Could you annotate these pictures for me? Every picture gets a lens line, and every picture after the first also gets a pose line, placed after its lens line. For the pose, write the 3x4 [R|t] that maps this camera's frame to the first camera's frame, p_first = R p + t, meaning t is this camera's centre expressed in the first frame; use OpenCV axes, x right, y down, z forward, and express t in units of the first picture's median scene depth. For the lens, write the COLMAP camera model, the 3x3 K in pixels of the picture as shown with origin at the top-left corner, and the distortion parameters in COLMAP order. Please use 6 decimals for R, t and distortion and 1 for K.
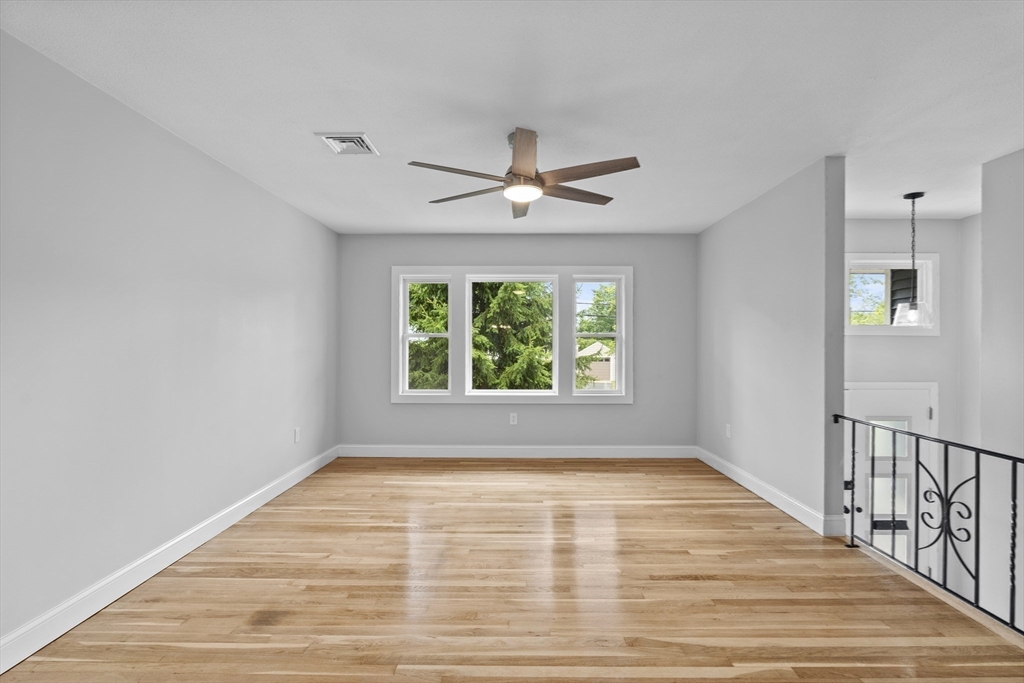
lens RADIAL K [[447.9, 0, 514.9], [0, 447.9, 341.9], [0, 0, 1]] dist [-0.002977, 0.000370]
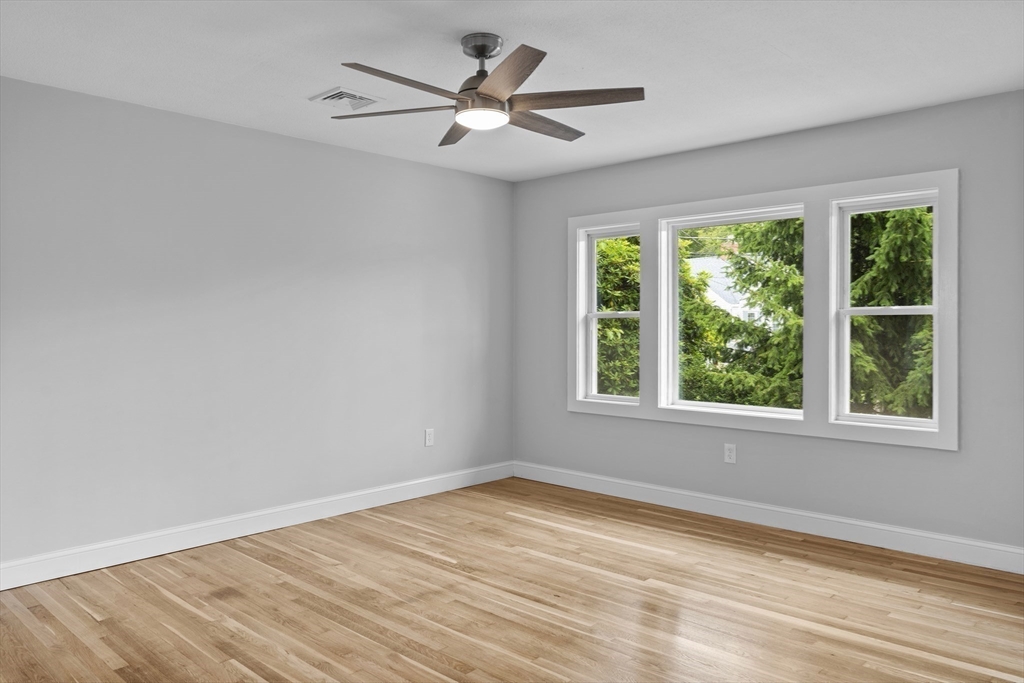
lens RADIAL K [[724.2, 0, 512.0], [0, 724.2, 341.5], [0, 0, 1]] dist [-0.000754, 0.001334]
pose [[0.734949, 0.011432, -0.678026, 0.619817], [0.004531, 0.999753, 0.021768, -0.000733], [0.678107, -0.019070, 0.734715, 0.131363]]
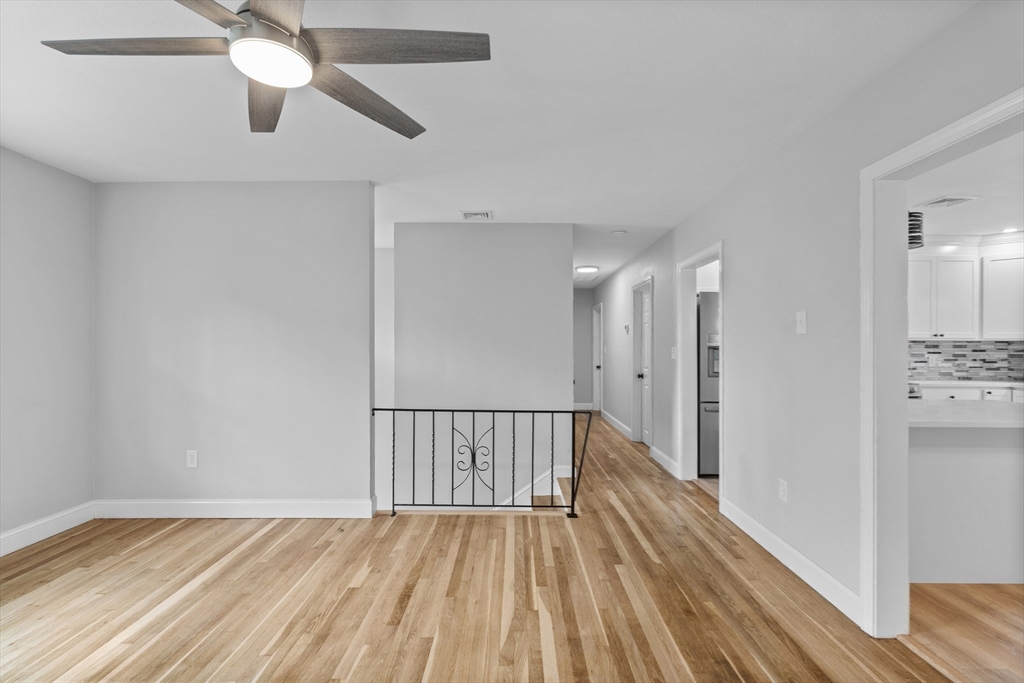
lens RADIAL K [[454.1, 0, 512.0], [0, 454.1, 341.5], [0, 0, 1]] dist [-0.003172, -0.000811]
pose [[0.001741, 0.015358, 0.999881, -0.383558], [-0.006585, 0.999861, -0.015346, 0.002372], [-0.999977, -0.006557, 0.001842, 0.531862]]
